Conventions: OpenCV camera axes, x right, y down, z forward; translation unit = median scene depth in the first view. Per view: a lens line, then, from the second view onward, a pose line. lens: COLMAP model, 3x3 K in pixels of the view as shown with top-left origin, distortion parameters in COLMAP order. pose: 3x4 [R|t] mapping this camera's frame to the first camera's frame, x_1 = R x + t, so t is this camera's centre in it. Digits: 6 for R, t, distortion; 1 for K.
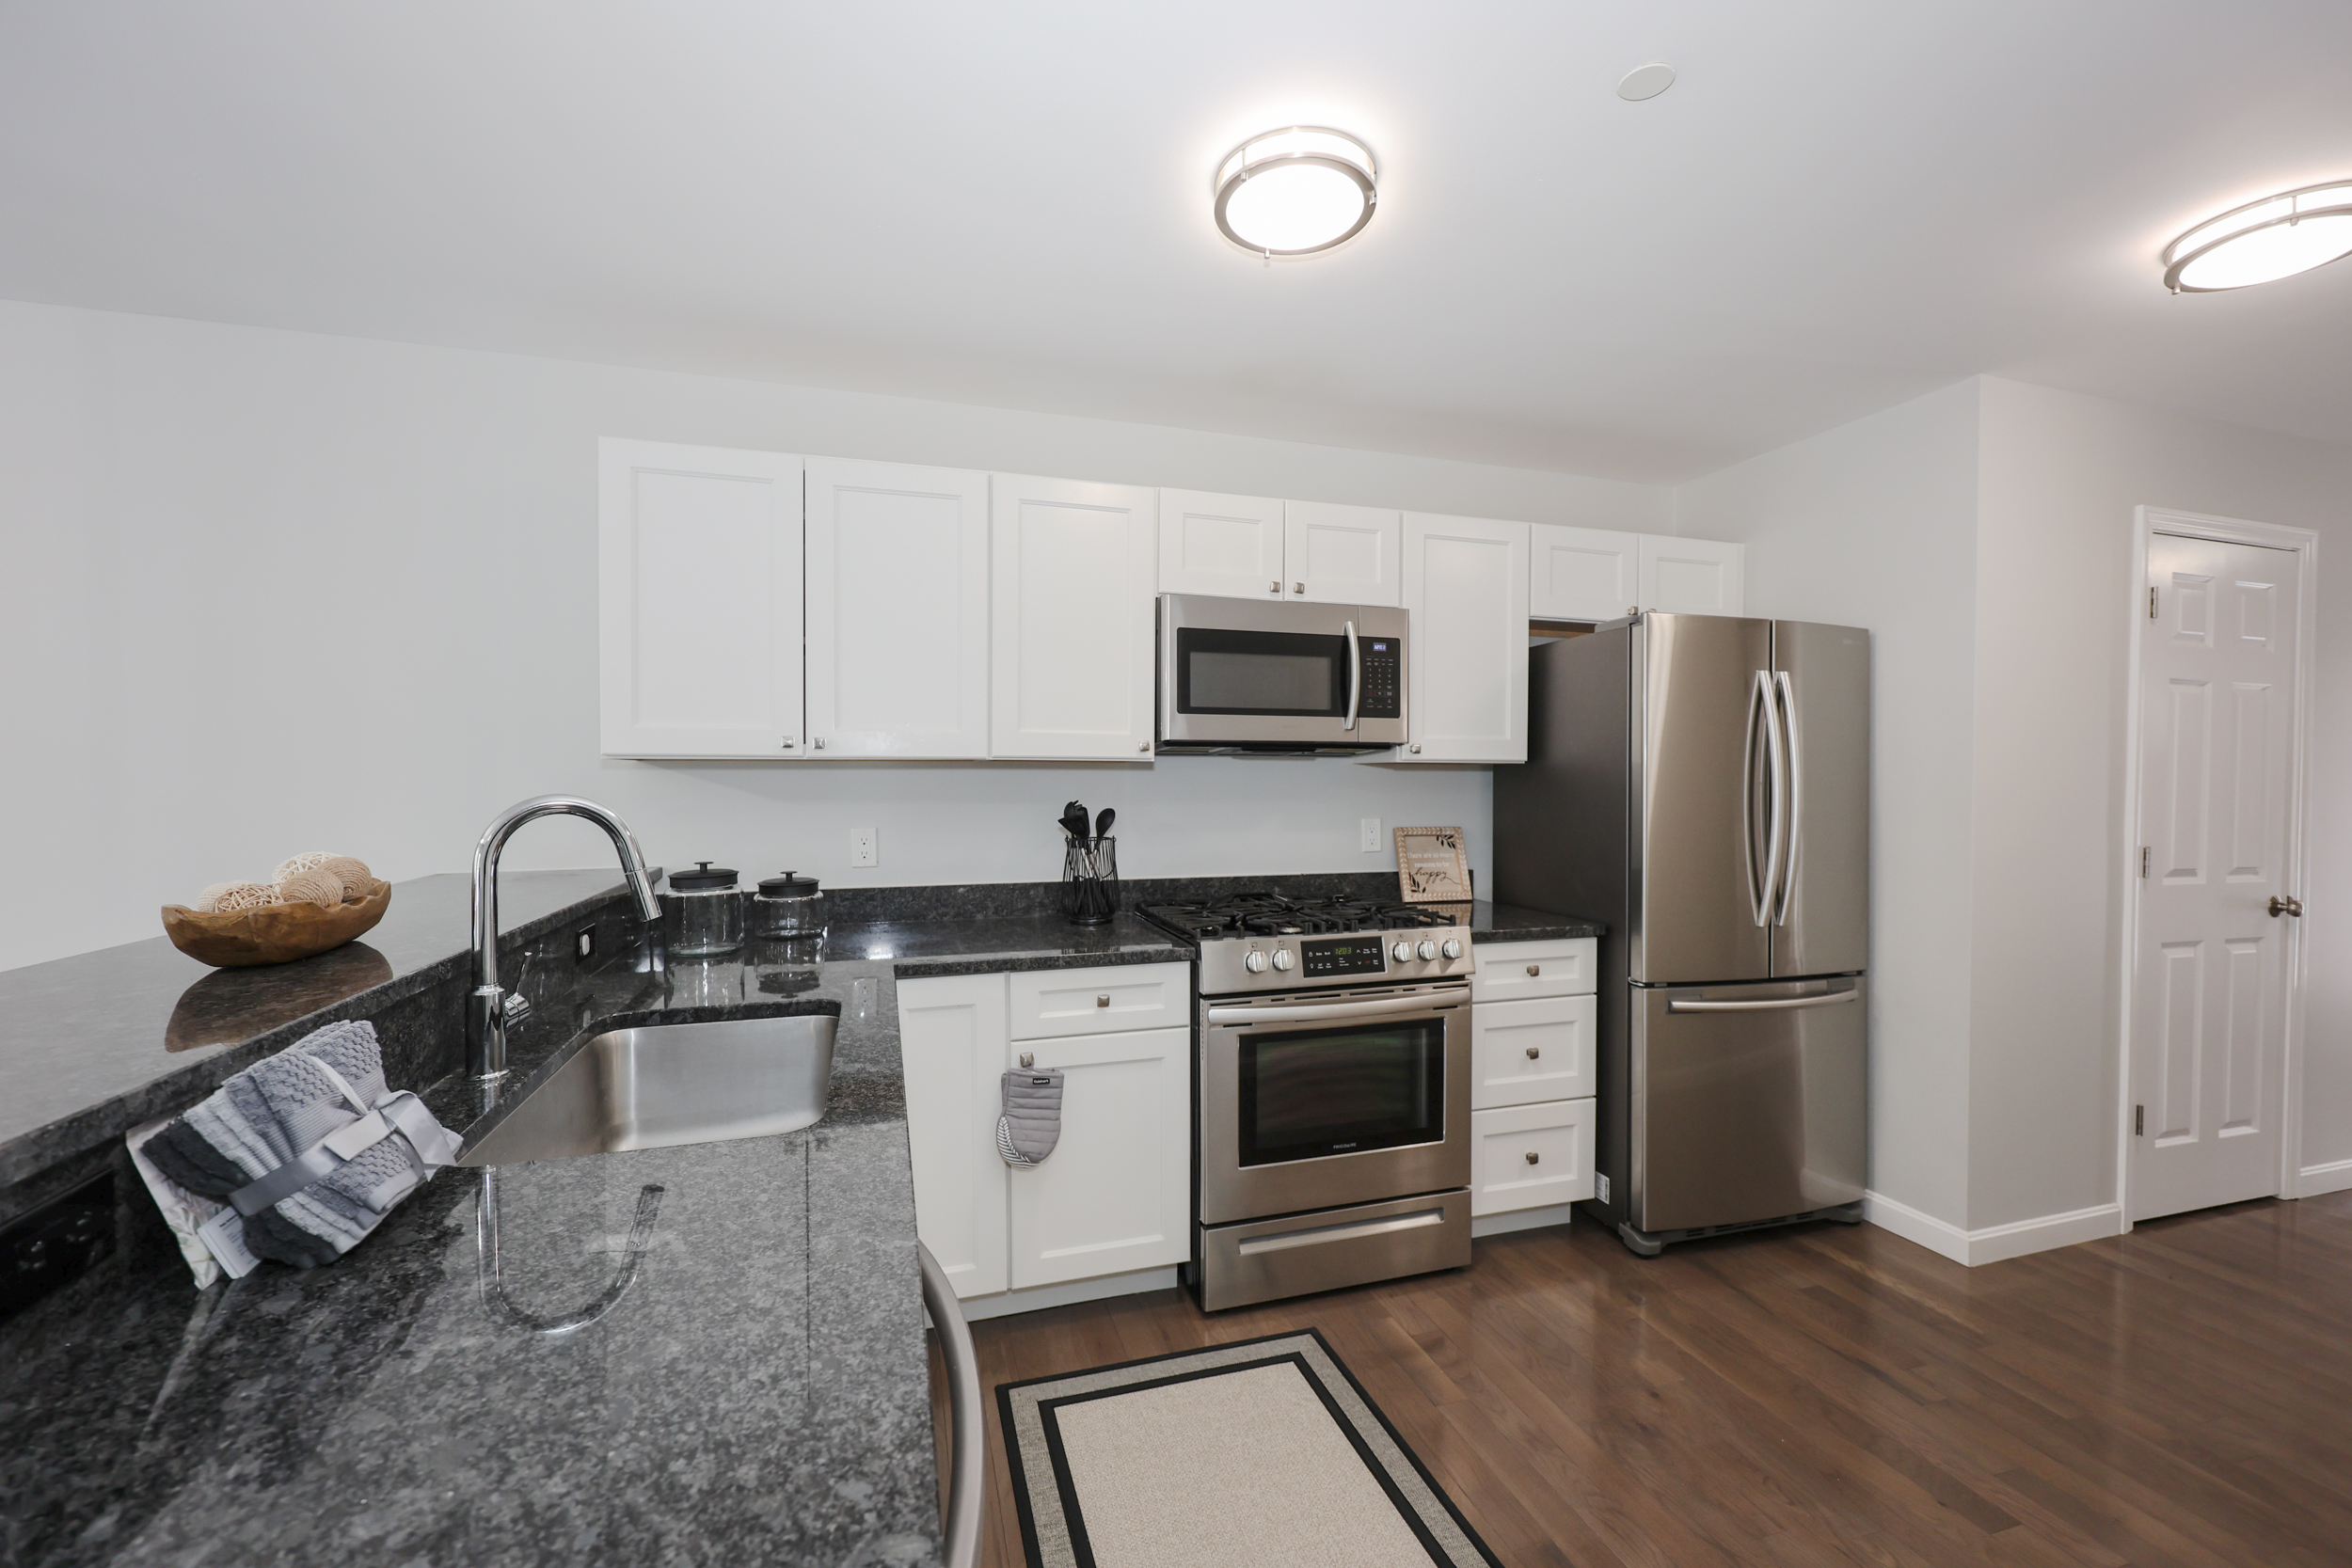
lens RADIAL K [[955.2, 0, 1168.4], [0, 955.2, 786.5], [0, 0, 1]] dist [0.000654, 0.000025]
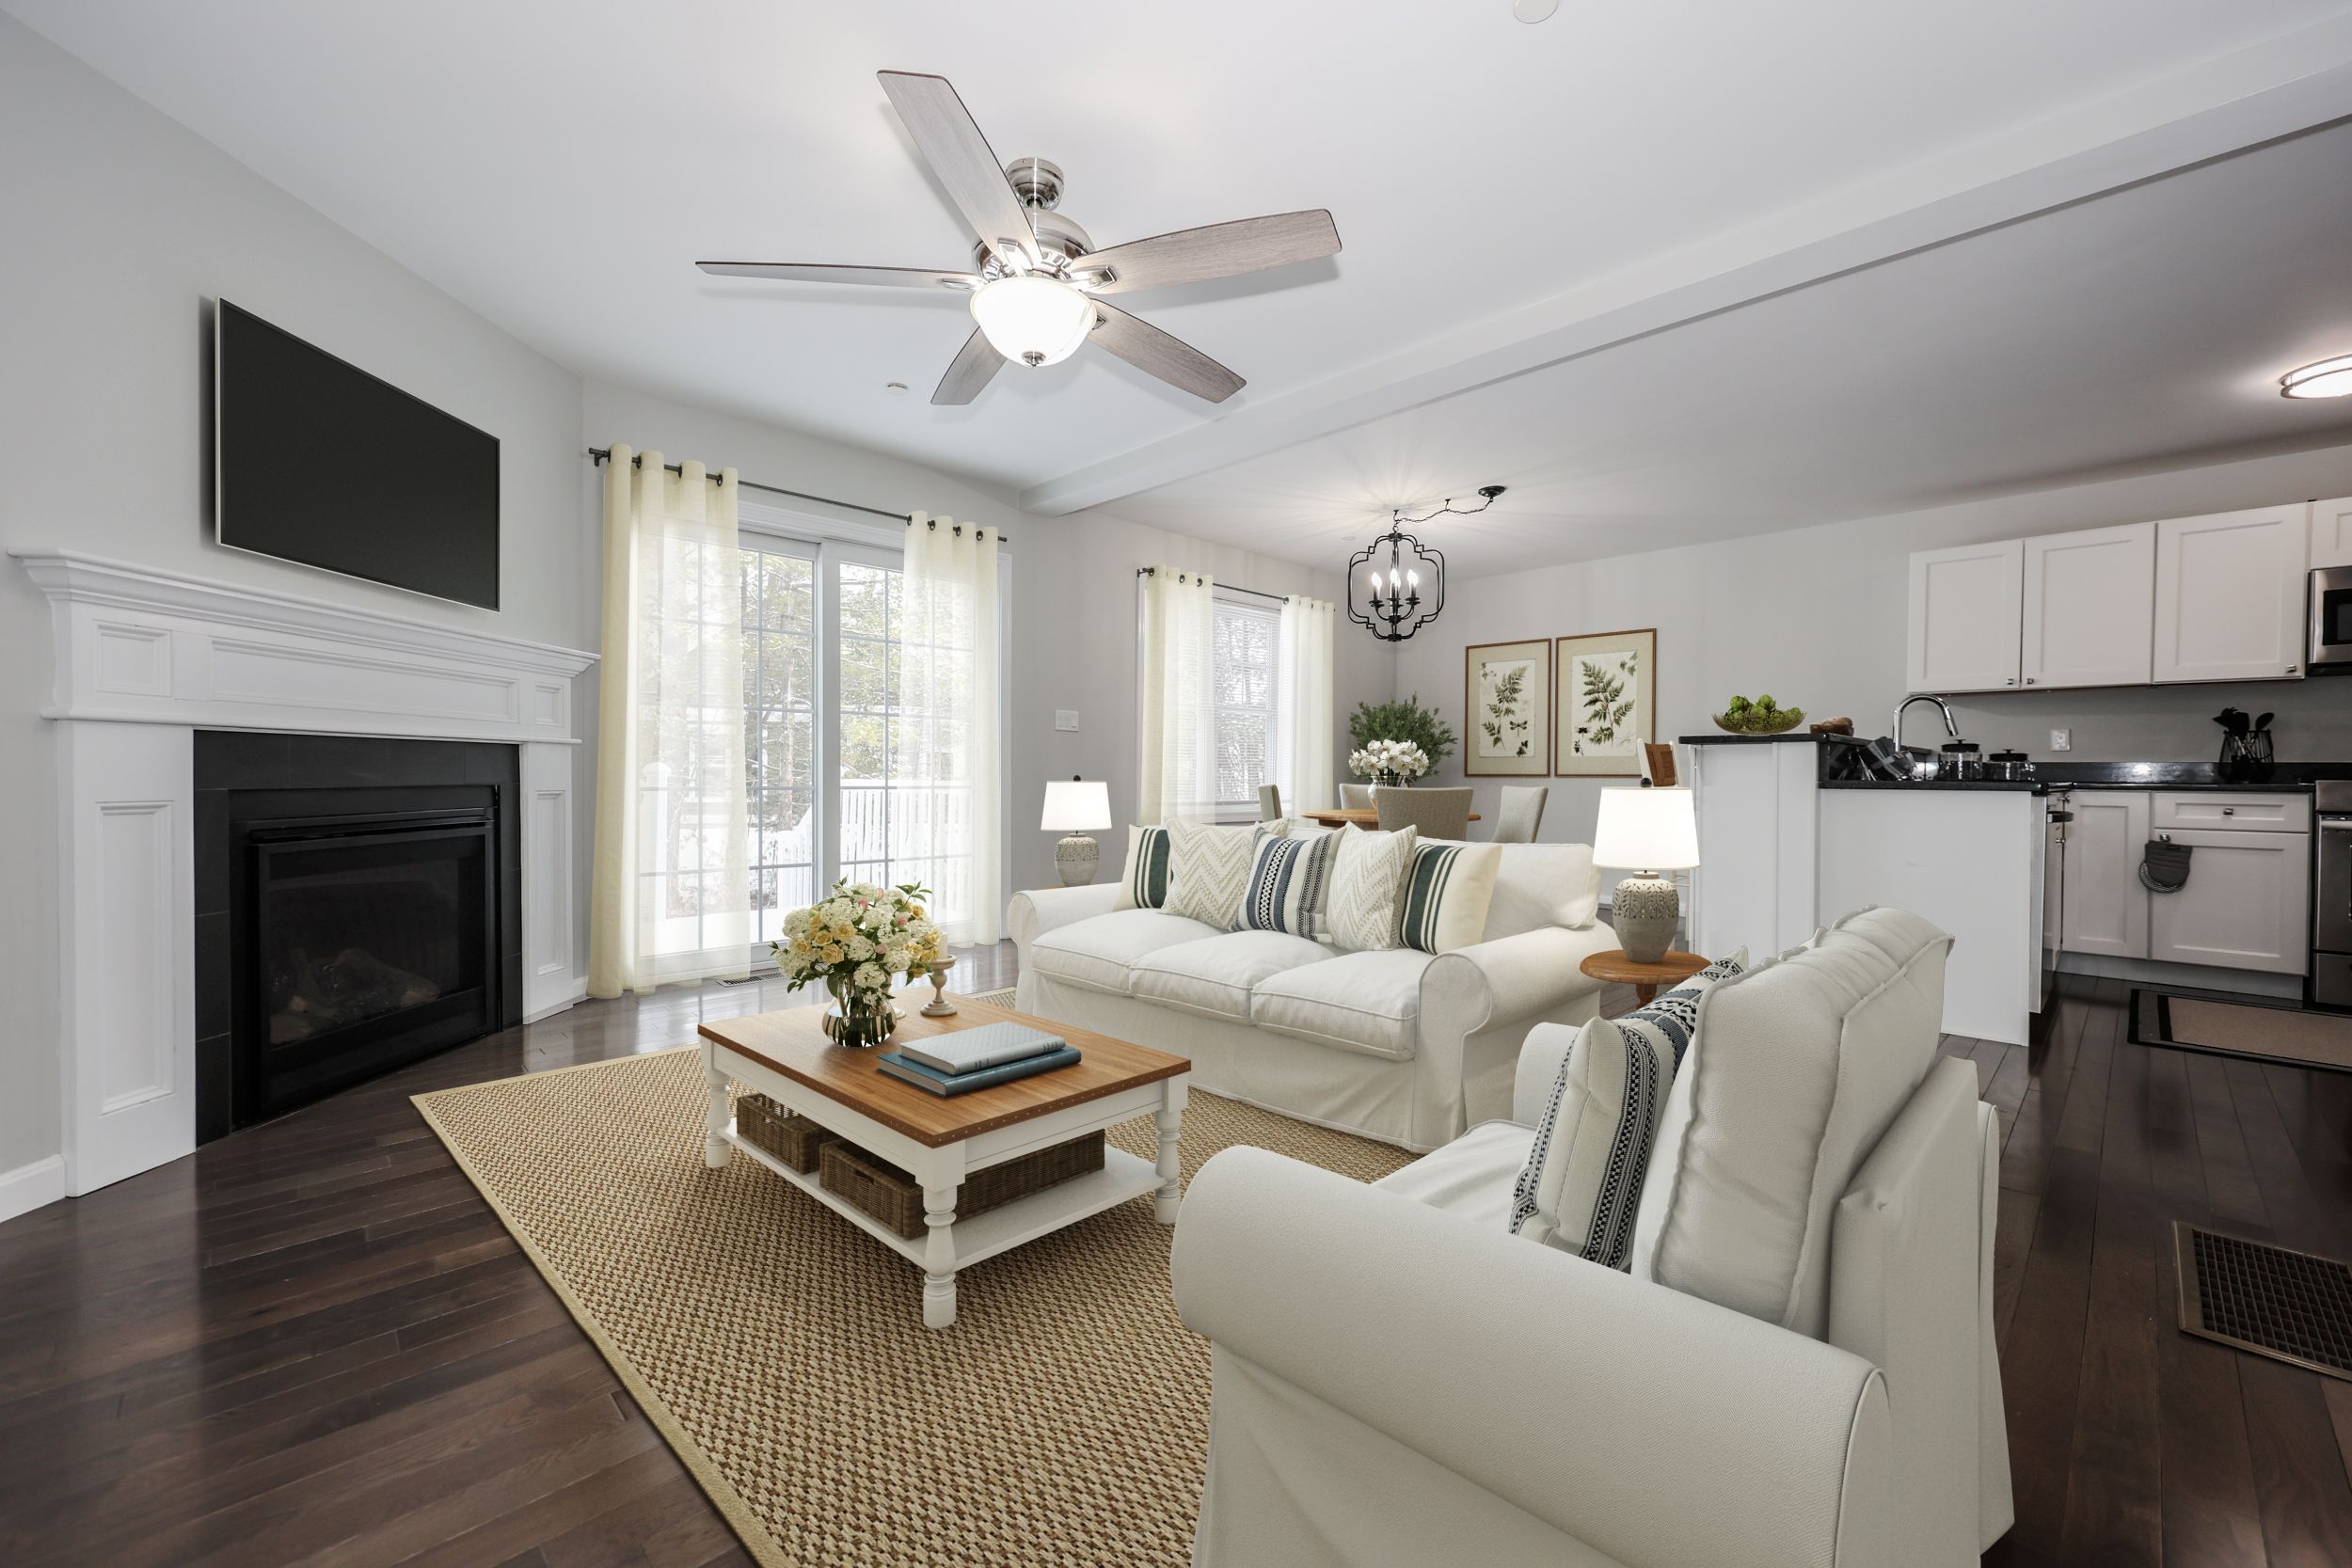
lens RADIAL K [[955.2, 0, 1168.4], [0, 955.2, 786.5], [0, 0, 1]] dist [0.000654, 0.000025]
pose [[0.465233, 0.013311, -0.885088, 0.490478], [-0.017931, 0.999823, 0.005611, 0.169441], [0.885007, 0.013260, 0.465389, -1.316357]]
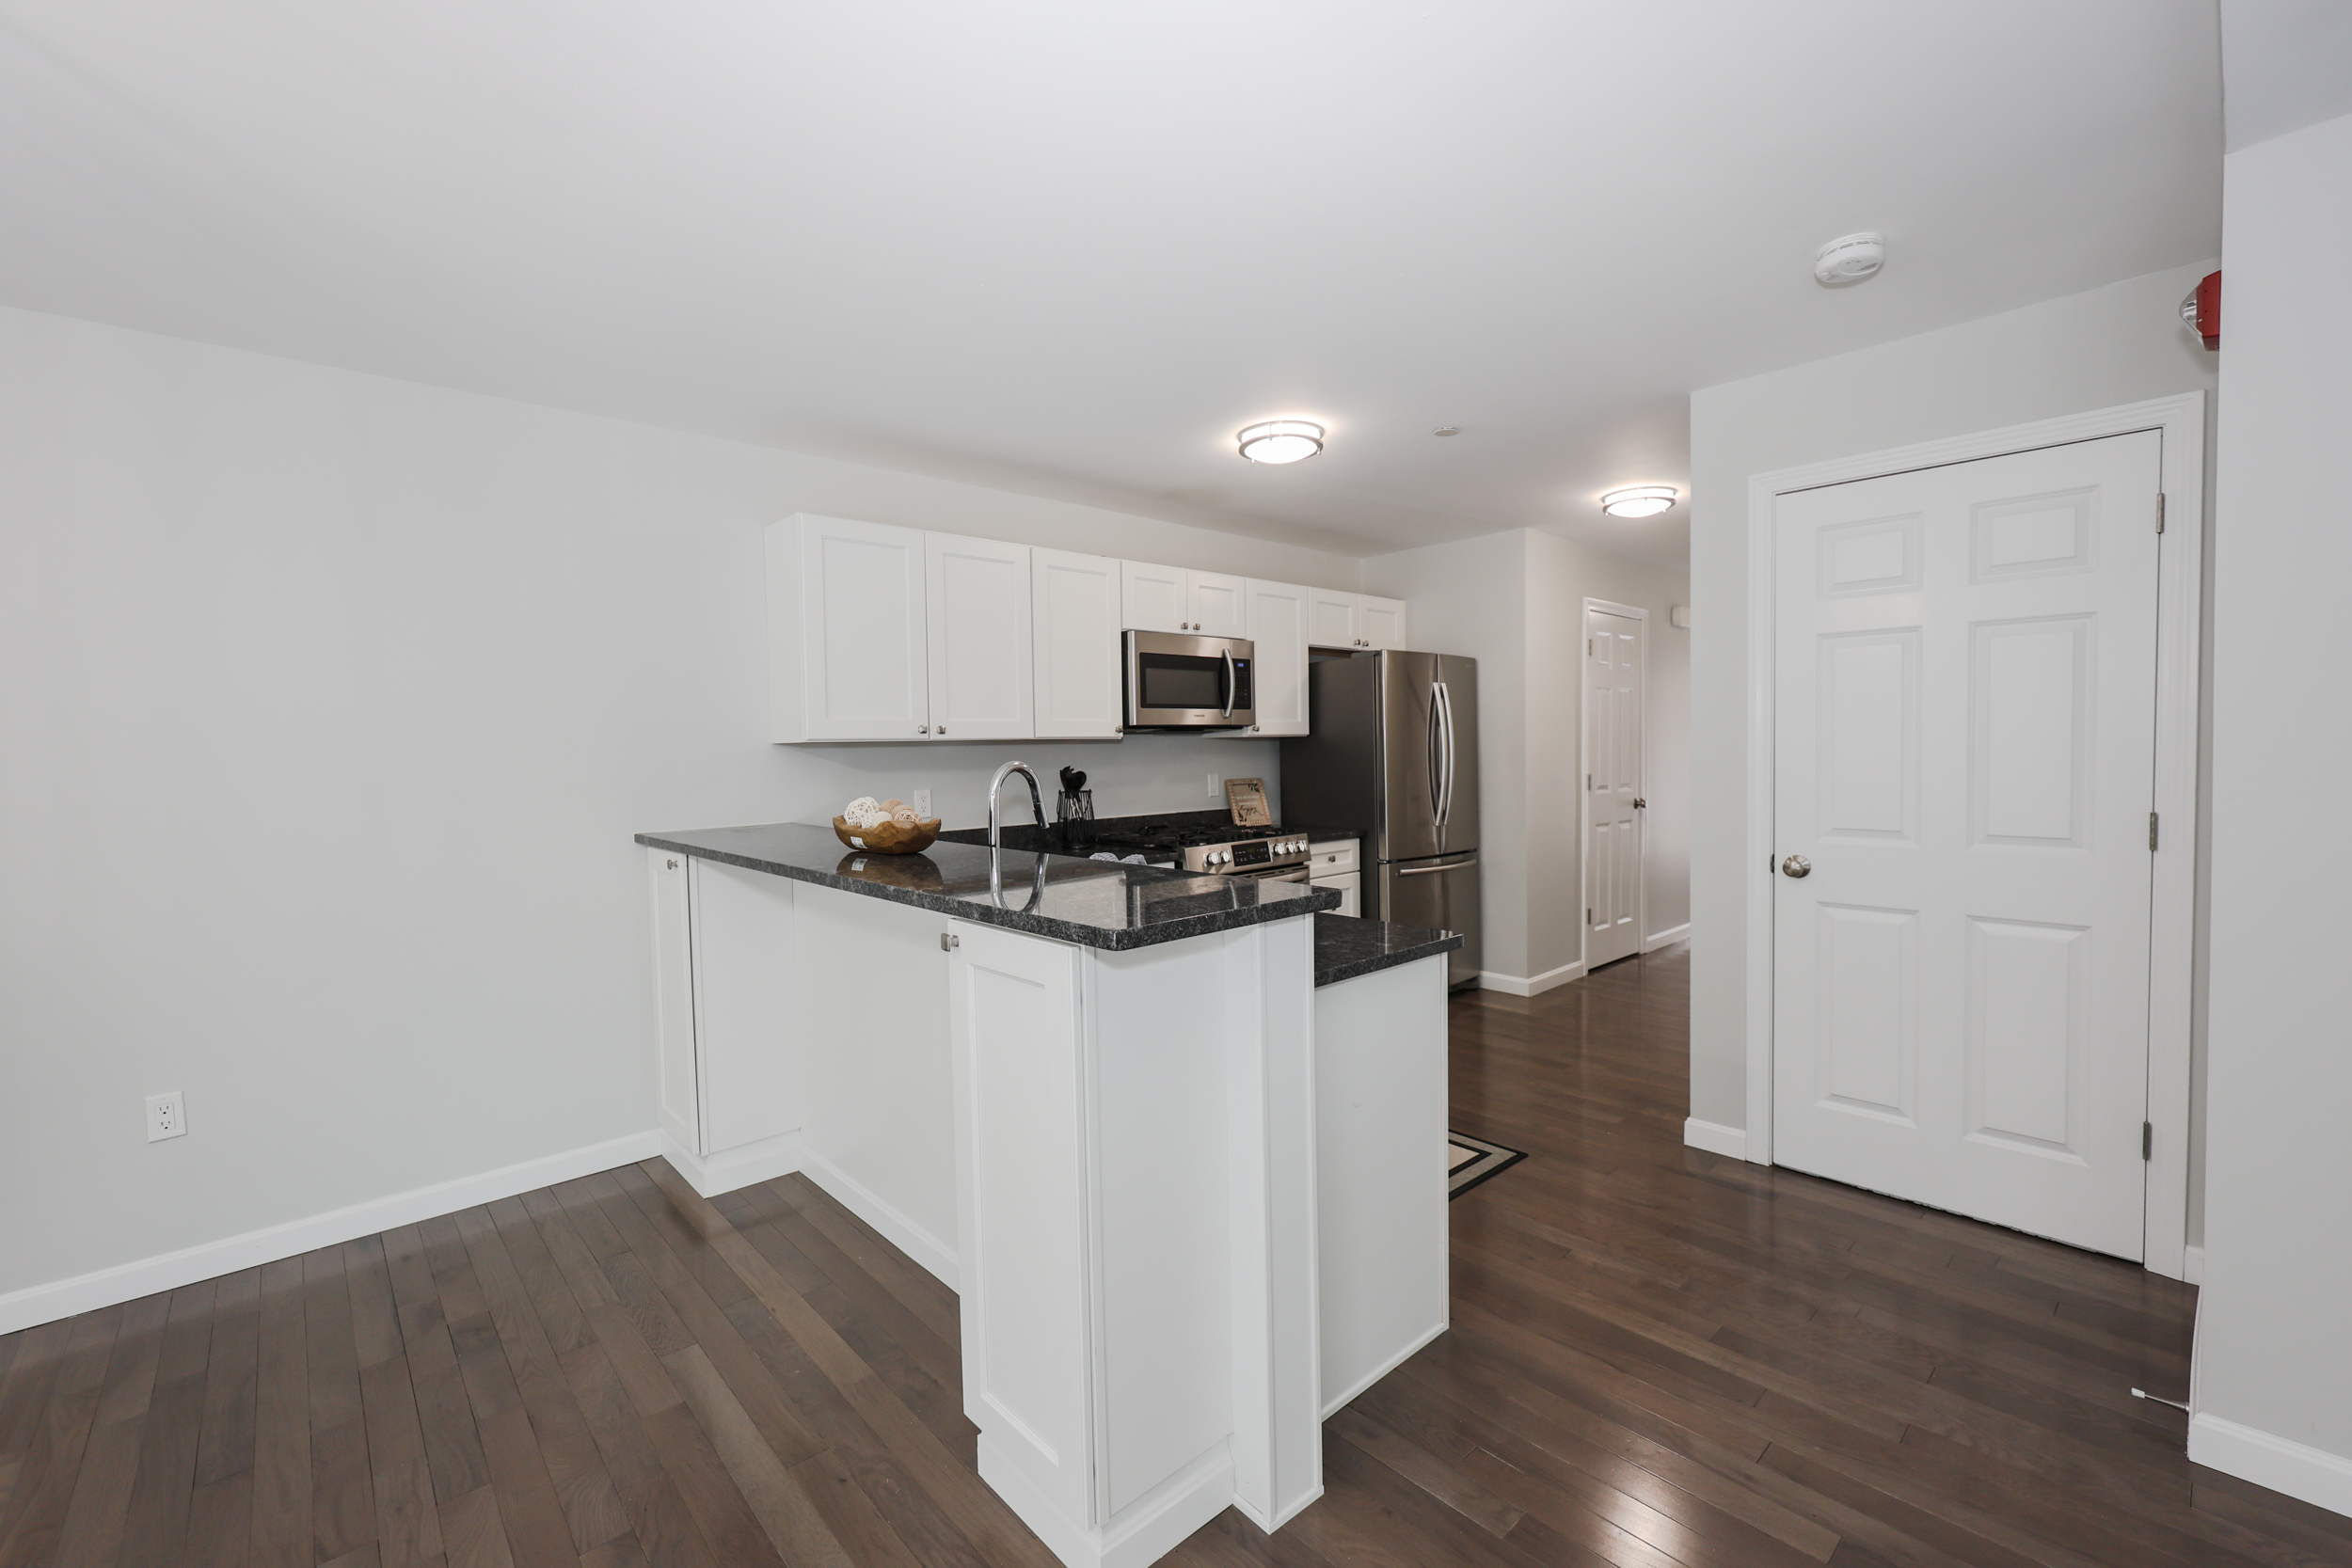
lens RADIAL K [[955.2, 0, 1168.4], [0, 955.2, 786.5], [0, 0, 1]] dist [0.000654, 0.000025]
pose [[0.908210, -0.038874, 0.416705, -0.571520], [0.028404, 0.999106, 0.031299, 0.003854], [-0.417549, -0.016590, 0.908503, -0.406810]]
